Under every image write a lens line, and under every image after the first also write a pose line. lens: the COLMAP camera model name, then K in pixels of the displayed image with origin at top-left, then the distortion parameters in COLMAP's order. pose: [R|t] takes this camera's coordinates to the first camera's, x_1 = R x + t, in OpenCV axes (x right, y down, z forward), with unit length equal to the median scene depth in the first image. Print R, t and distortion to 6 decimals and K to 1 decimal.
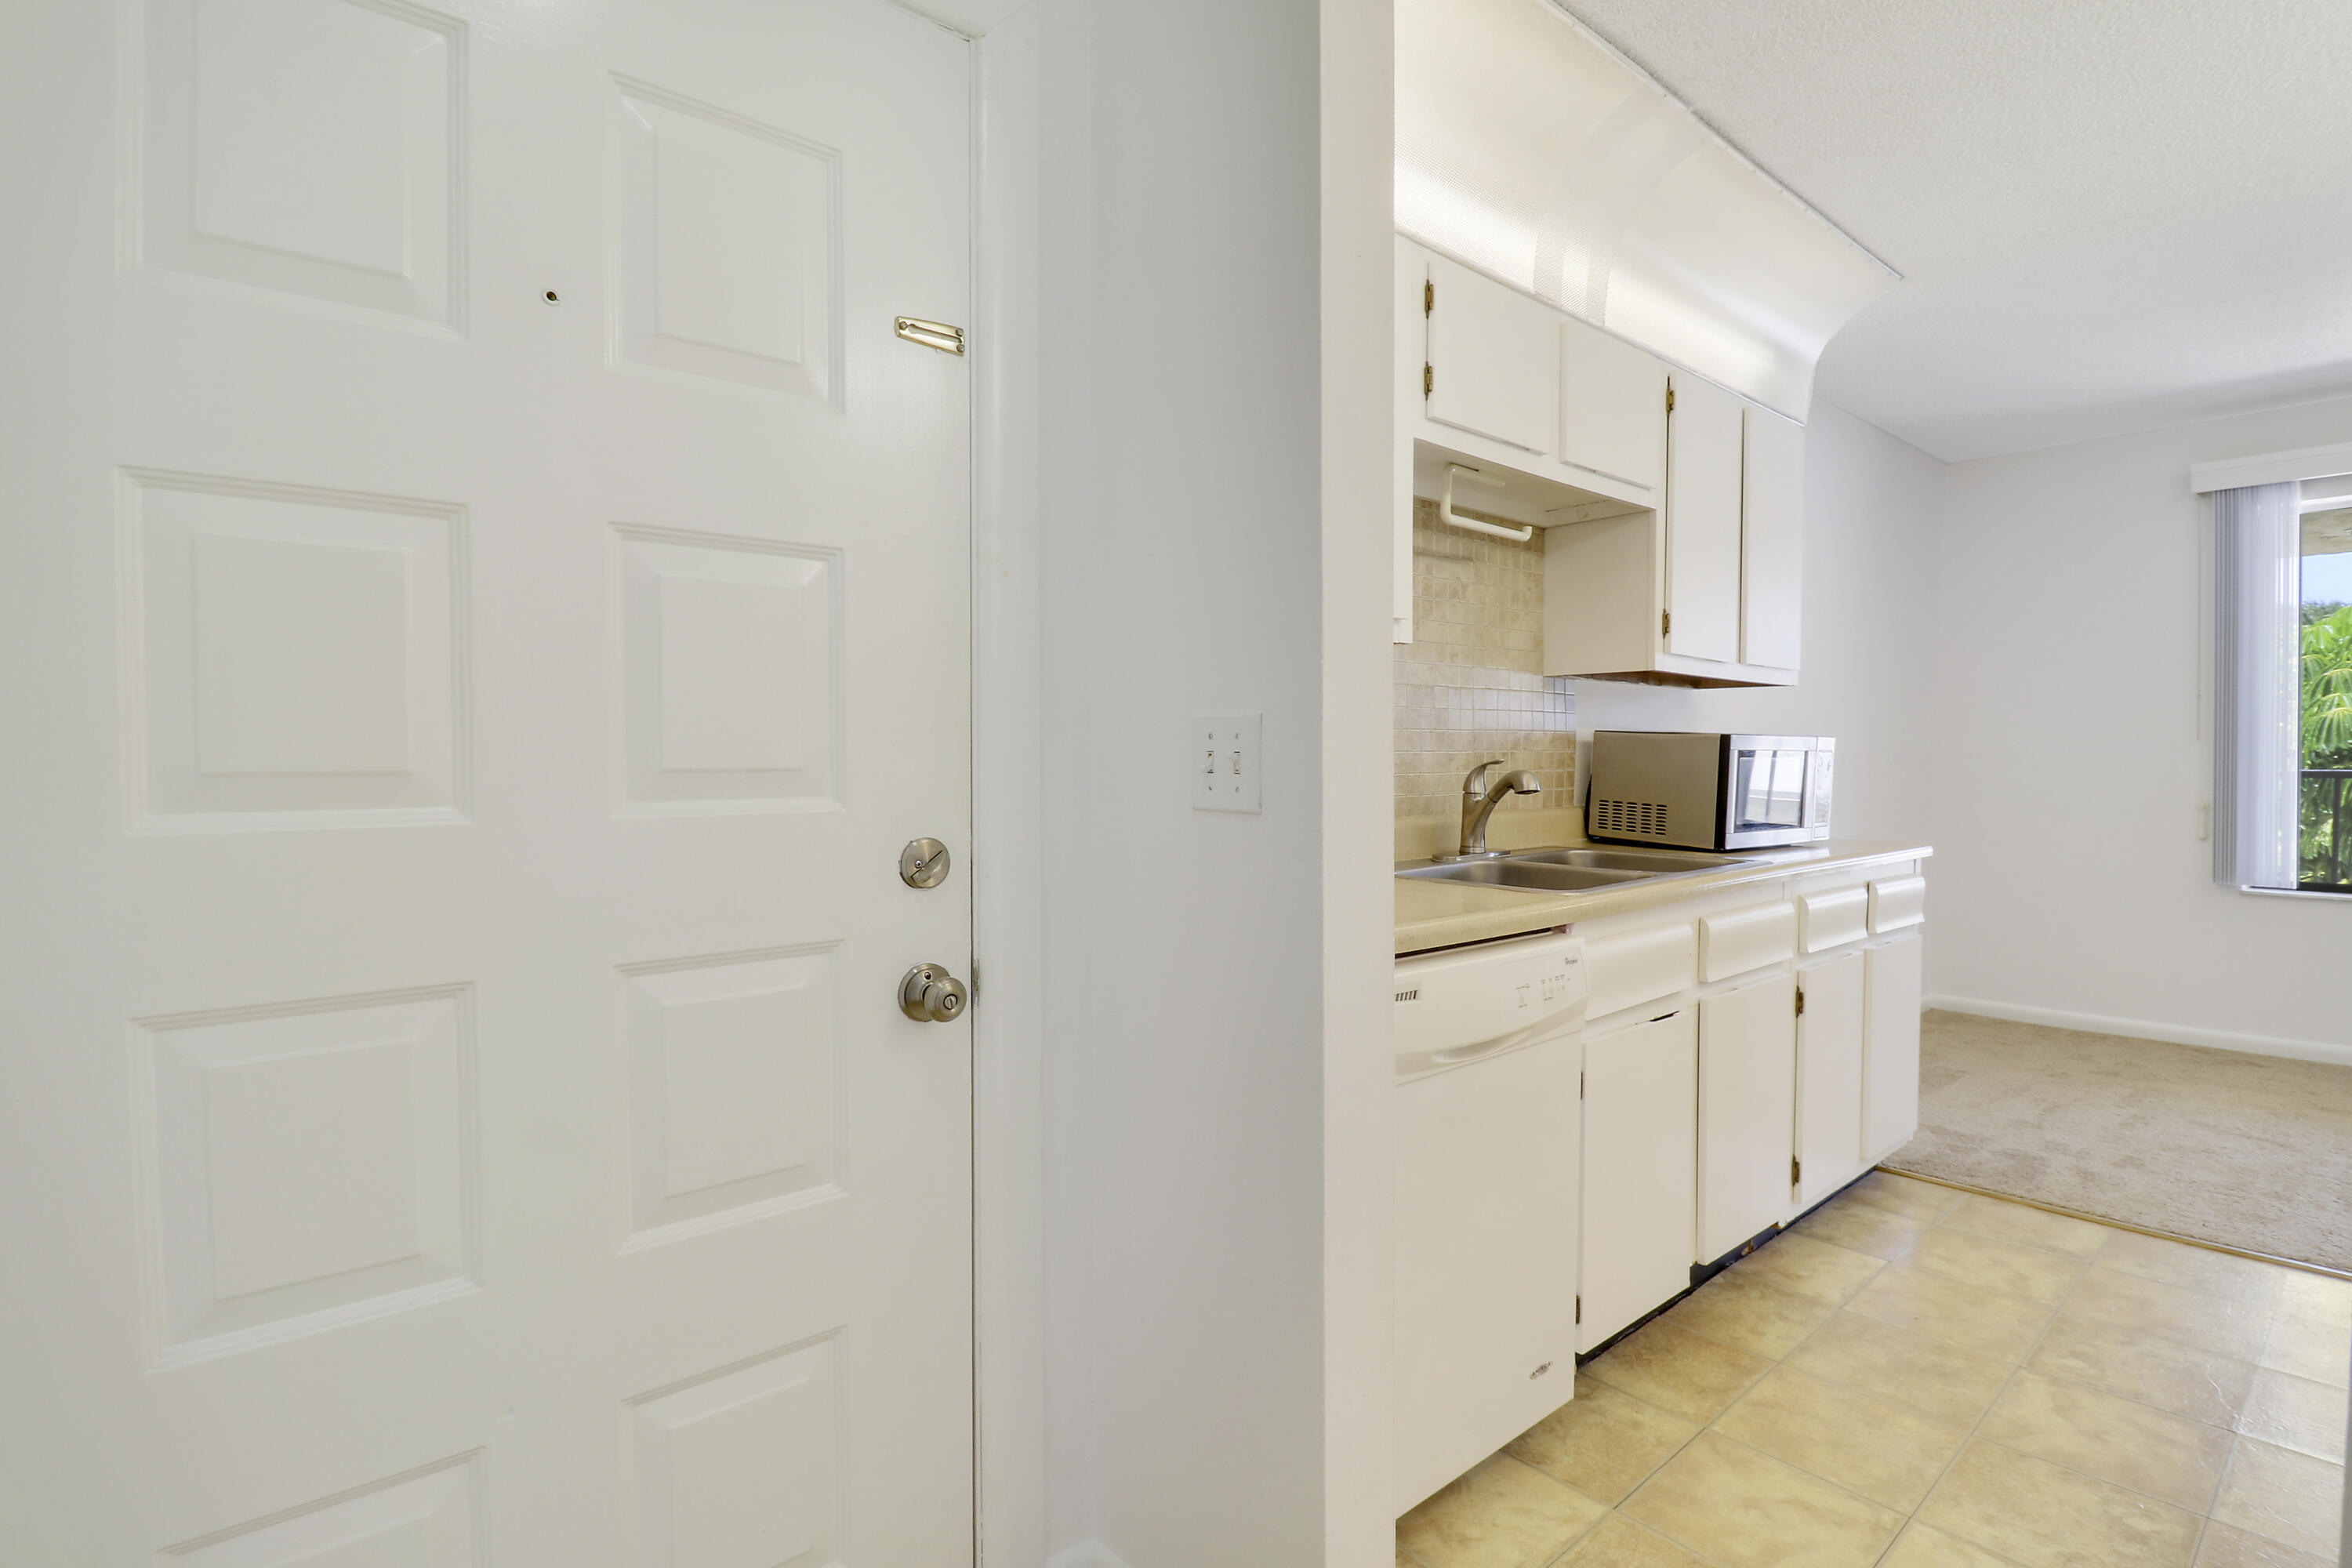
lens RADIAL K [[1138.5, 0, 1208.9], [0, 1138.5, 779.8], [0, 0, 1]] dist [0.001615, -0.008136]
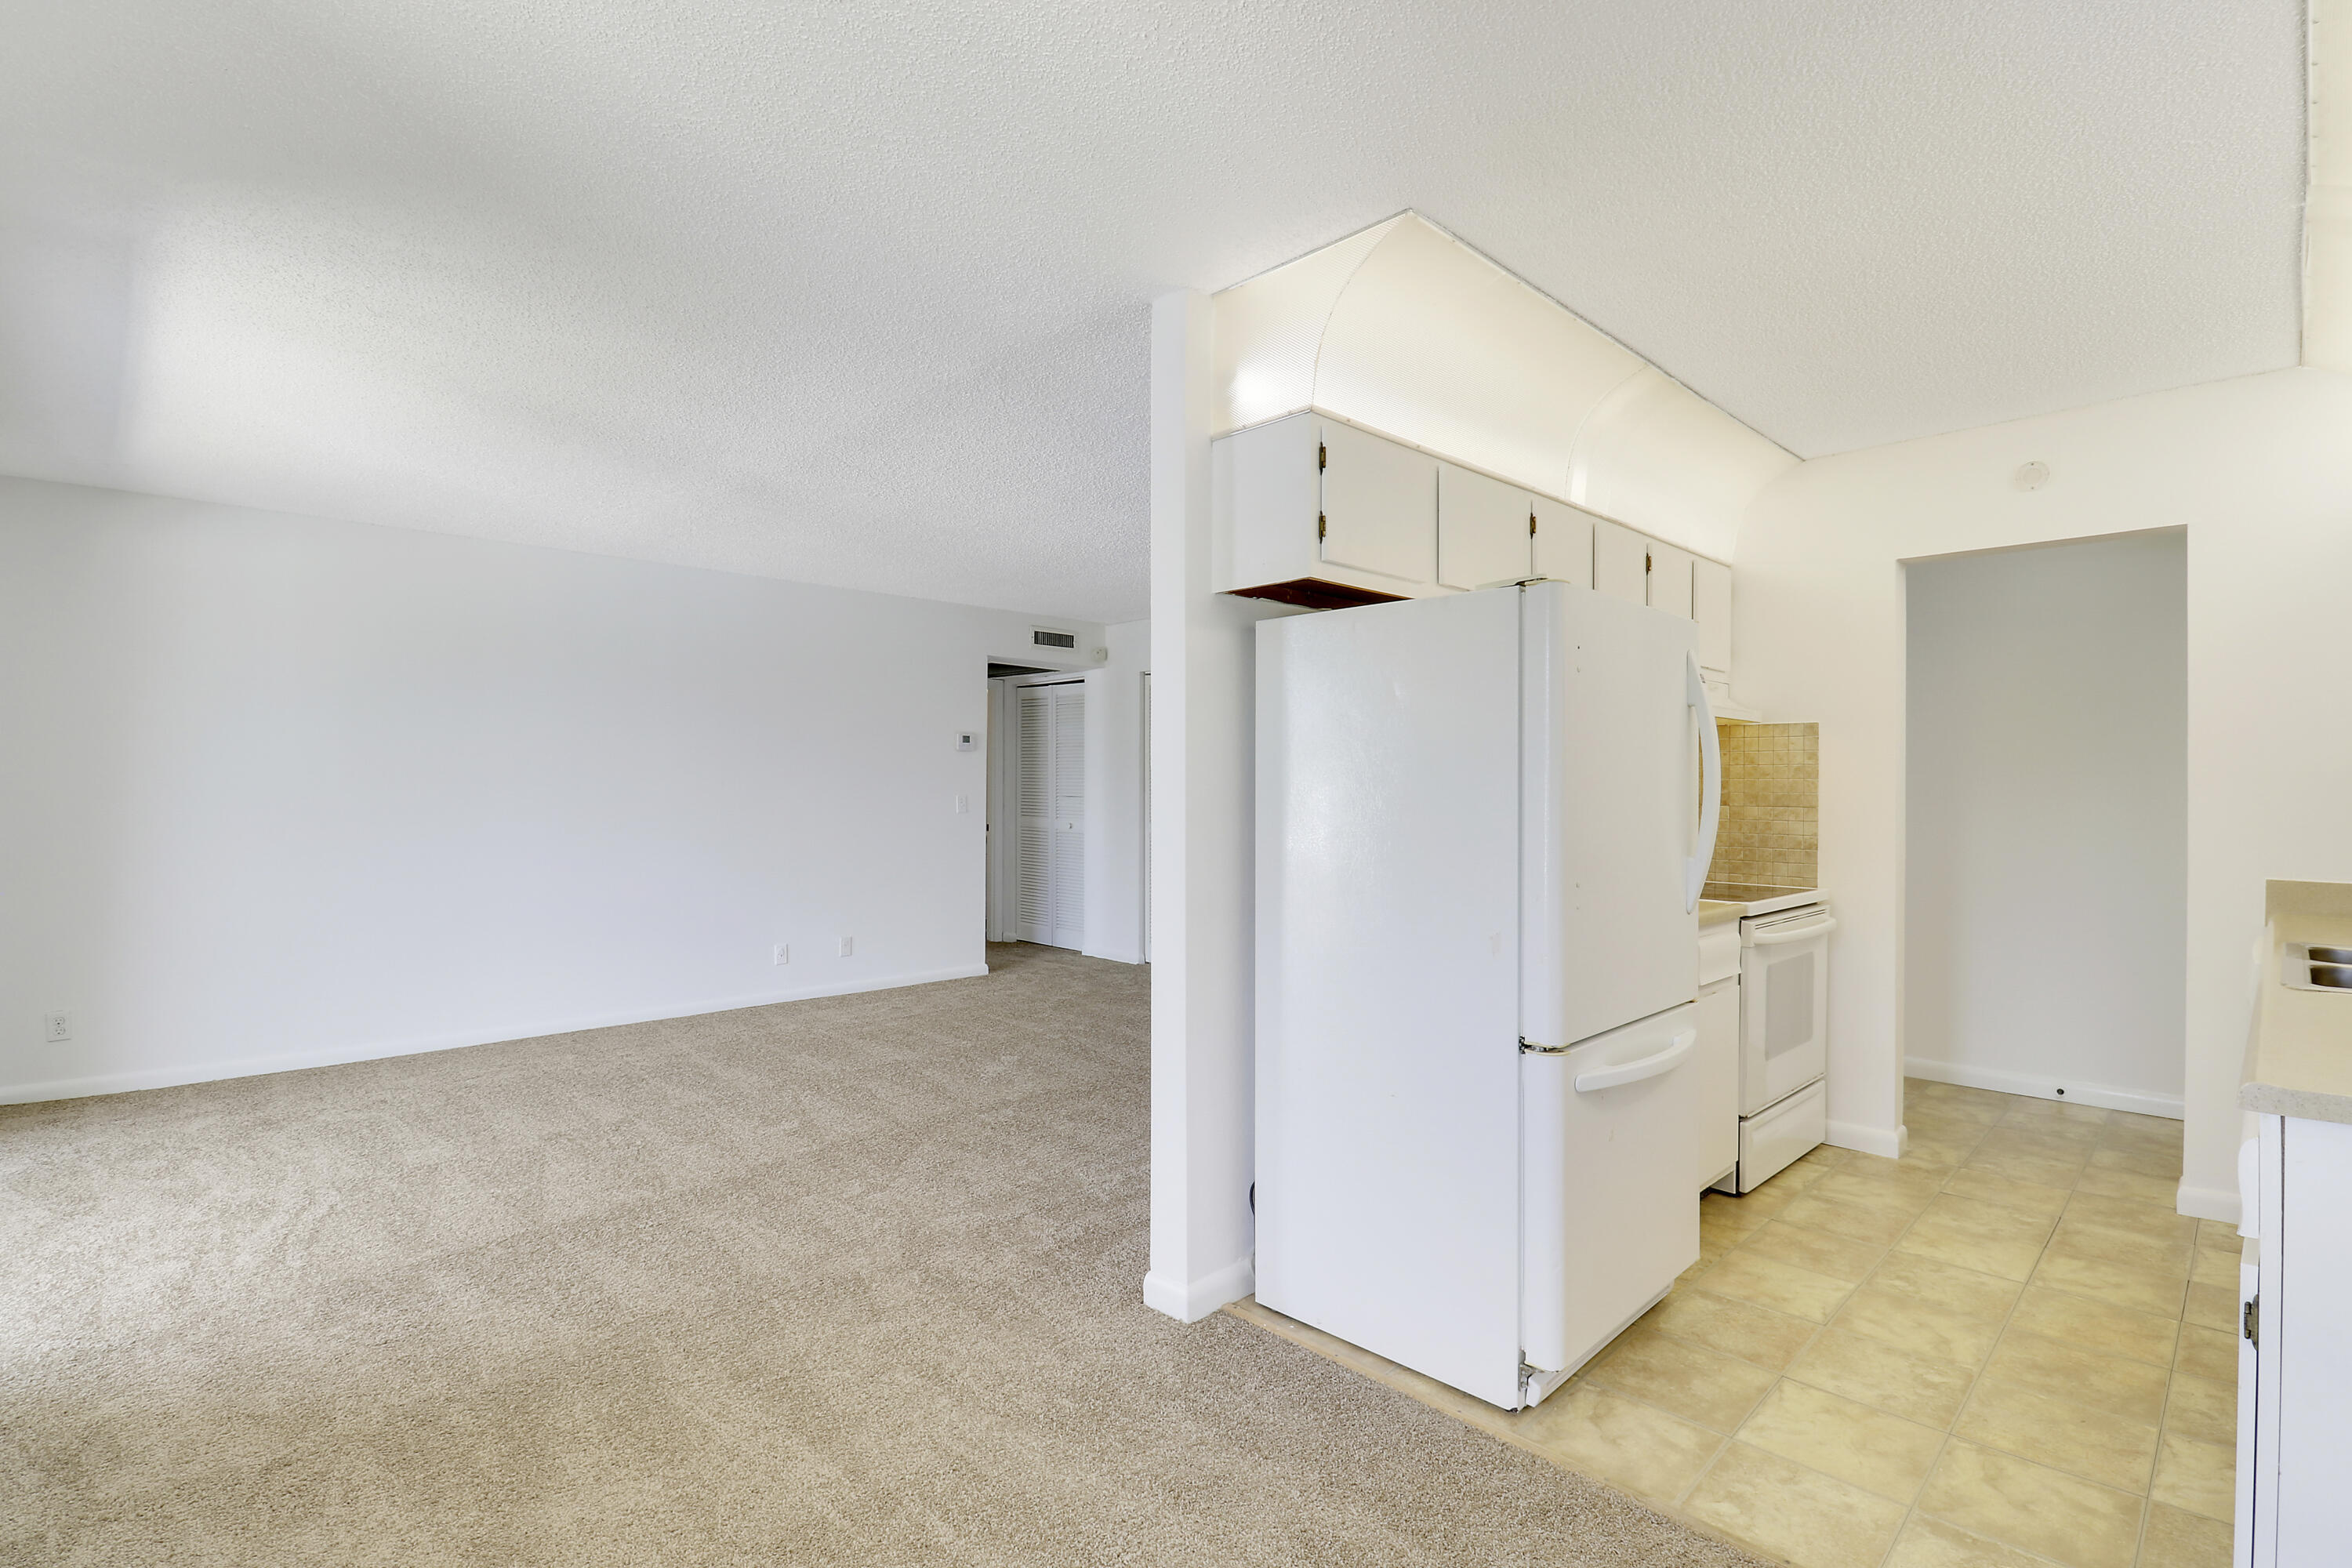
lens RADIAL K [[1138.5, 0, 1225.2], [0, 1138.5, 791.4], [0, 0, 1]] dist [0.001615, -0.008136]
pose [[-0.996432, 0.004194, -0.084298, 1.230676], [0.002831, 0.999863, 0.016285, -0.080030], [0.084355, 0.015988, -0.996308, 1.623250]]
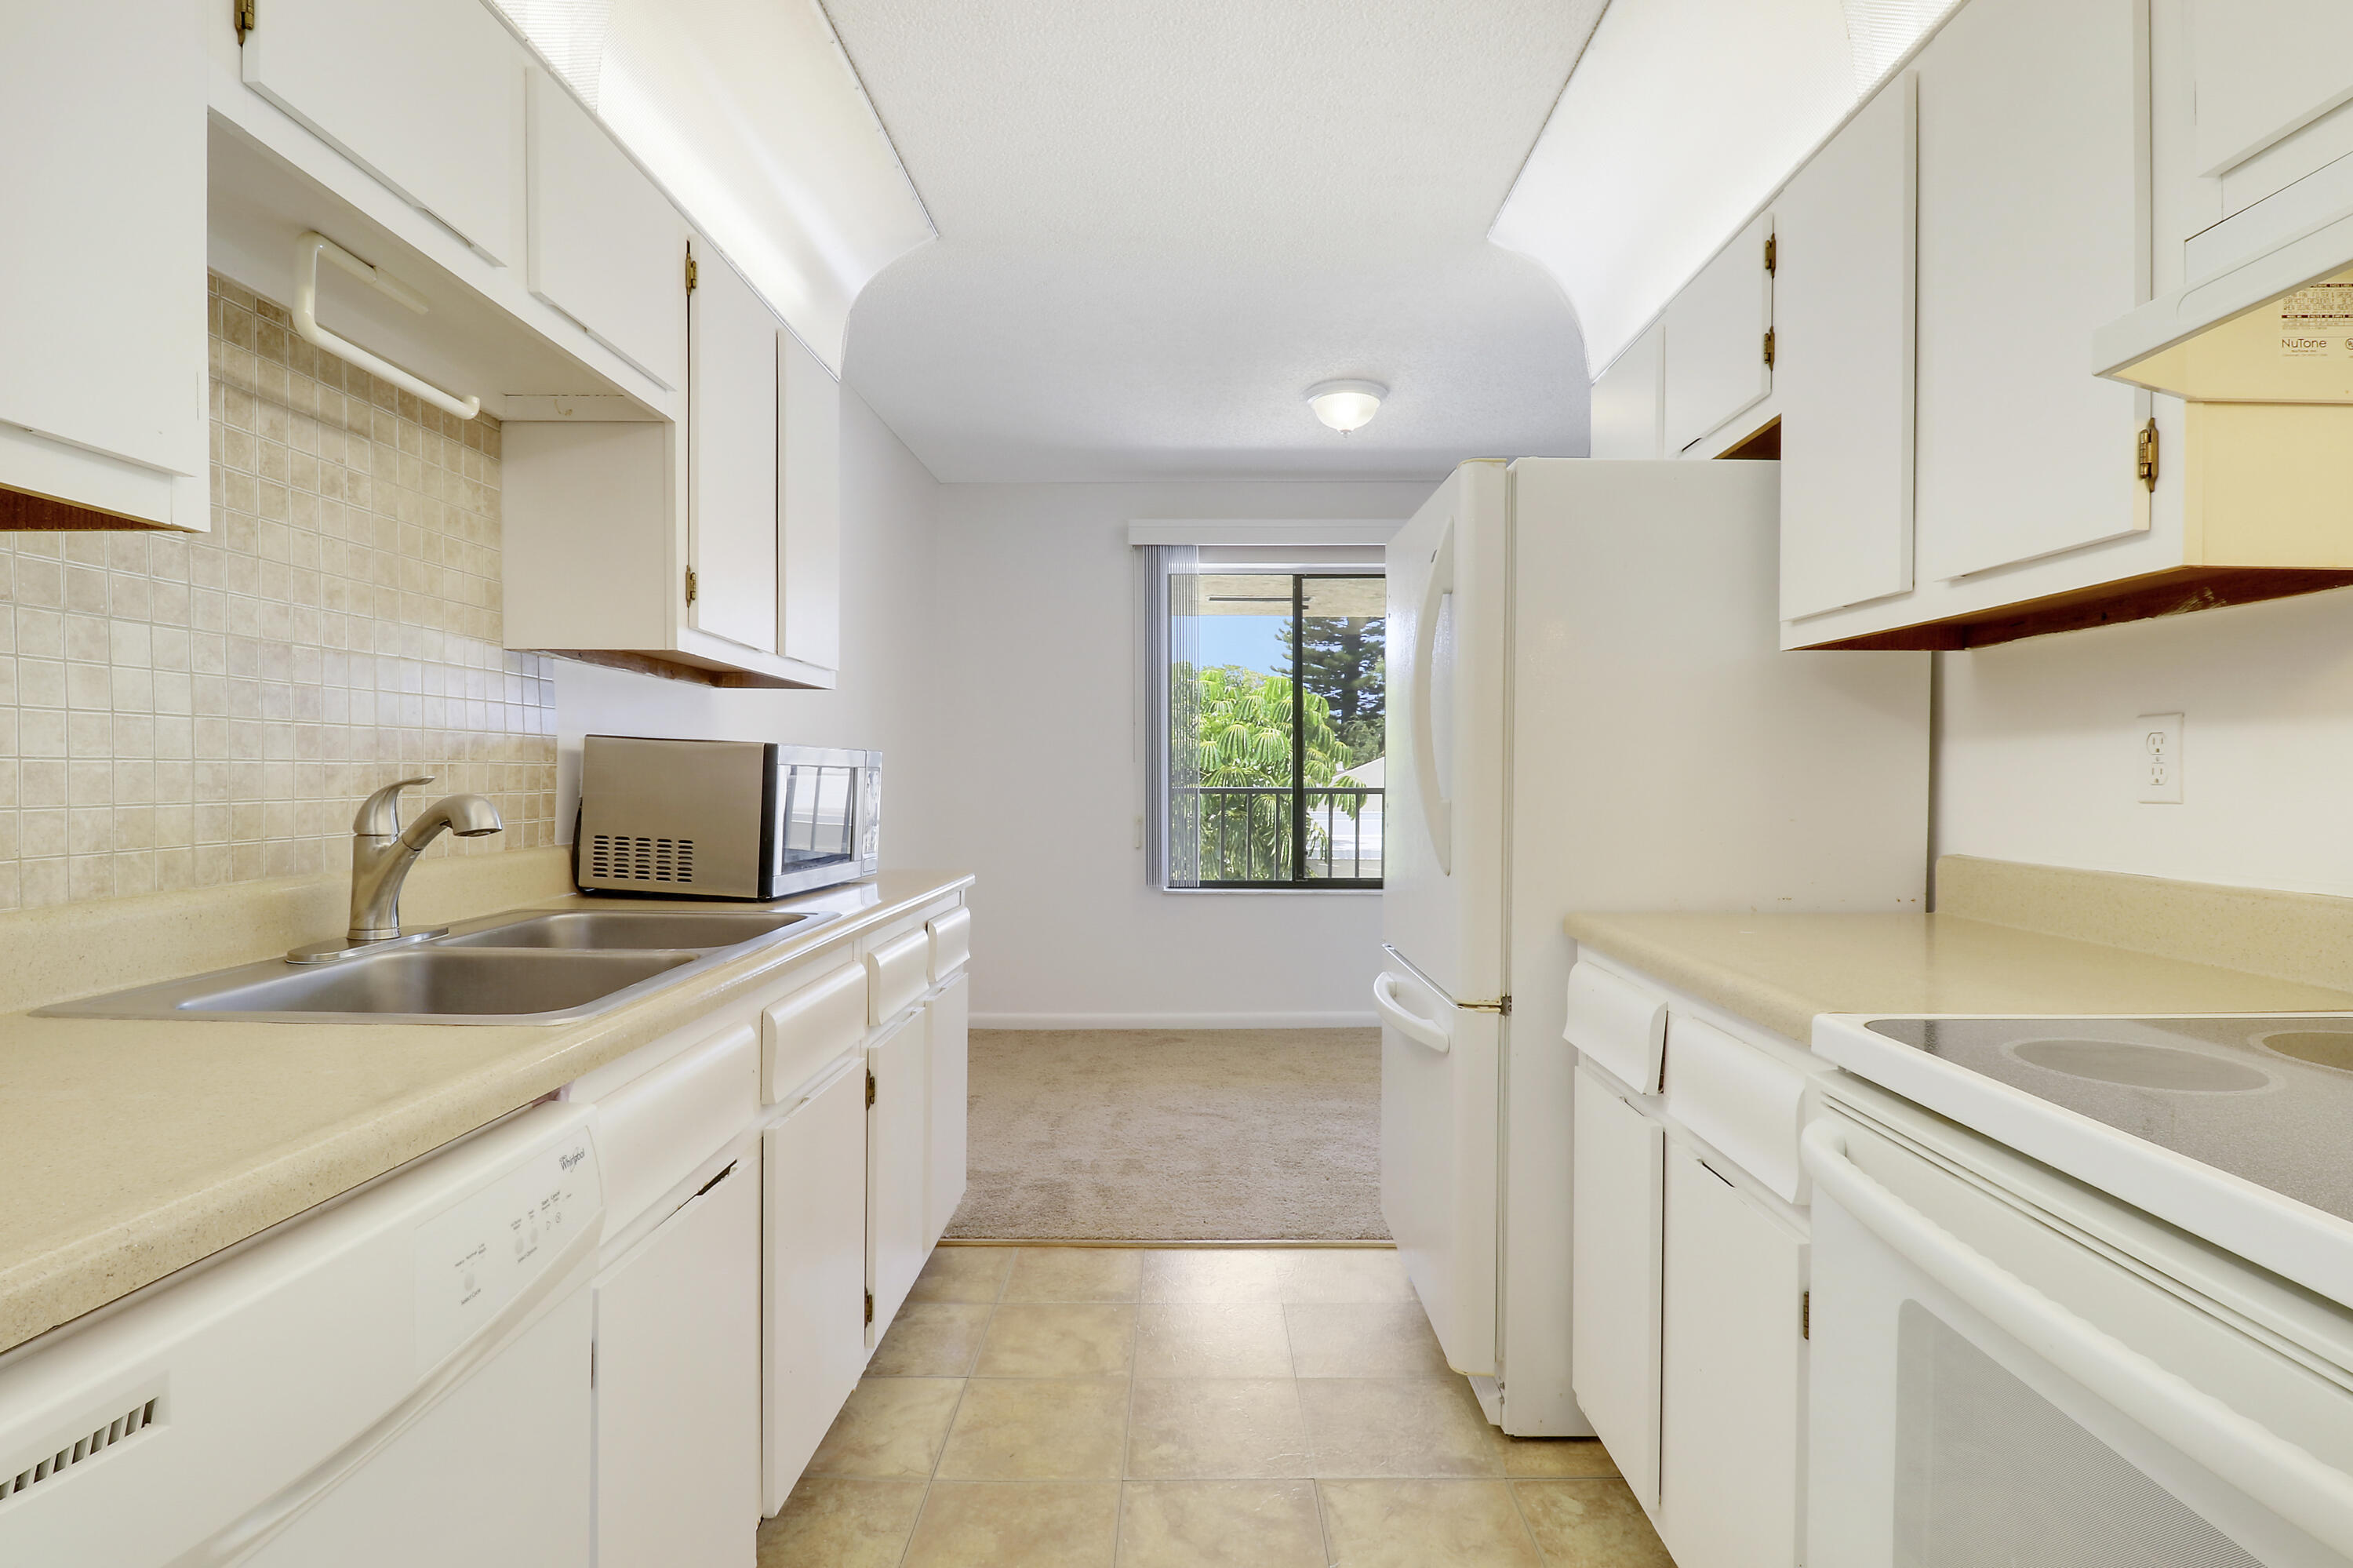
lens RADIAL K [[1139.0, 0, 1183.7], [0, 1139.0, 801.3], [0, 0, 1]] dist [0.001615, -0.008136]
pose [[0.674162, -0.006726, 0.738553, 0.081228], [0.000248, 0.999961, 0.008880, -0.009942], [-0.738584, -0.005803, 0.674137, 0.296003]]
